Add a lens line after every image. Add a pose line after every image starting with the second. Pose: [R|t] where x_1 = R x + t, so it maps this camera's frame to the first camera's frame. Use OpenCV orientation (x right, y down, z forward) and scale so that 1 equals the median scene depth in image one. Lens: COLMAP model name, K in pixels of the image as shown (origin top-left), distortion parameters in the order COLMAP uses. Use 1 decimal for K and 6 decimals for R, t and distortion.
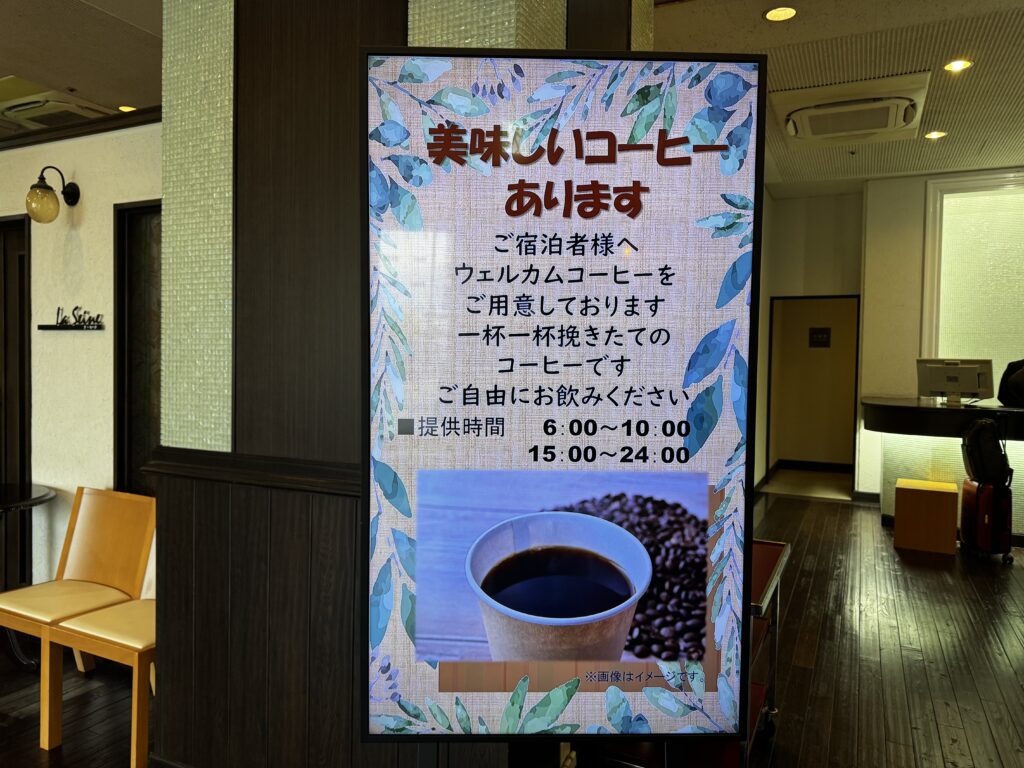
lens RADIAL K [[717.5, 0, 515.8], [0, 717.5, 382.2], [0, 0, 1]] dist [-0.001228, -0.004141]
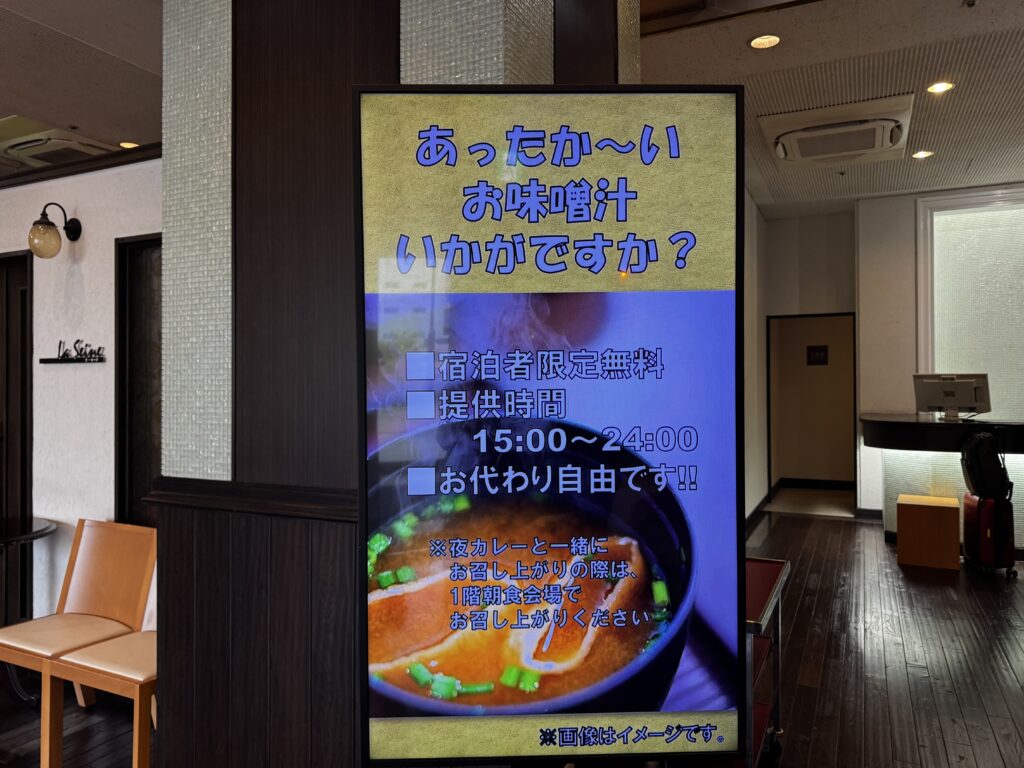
lens RADIAL K [[717.5, 0, 518.1], [0, 717.5, 379.0], [0, 0, 1]] dist [-0.001228, -0.004141]
pose [[0.999792, -0.020275, 0.001988, 0.004769], [0.020335, 0.999087, -0.037579, 0.000348], [-0.001224, 0.037612, 0.999292, -0.009274]]
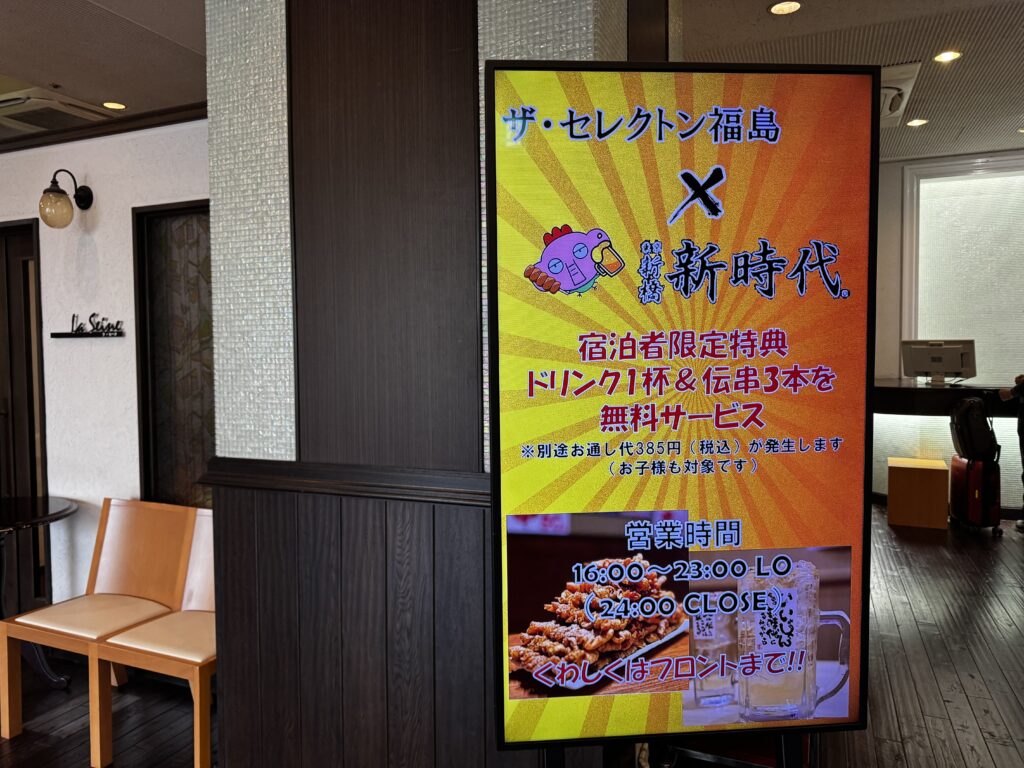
lens RADIAL K [[717.5, 0, 511.6], [0, 717.5, 376.6], [0, 0, 1]] dist [-0.001228, -0.004141]
pose [[0.998379, -0.028194, 0.049441, -0.100107], [0.027666, 0.999553, 0.011339, -0.015482], [-0.049738, -0.009952, 0.998713, -0.002145]]
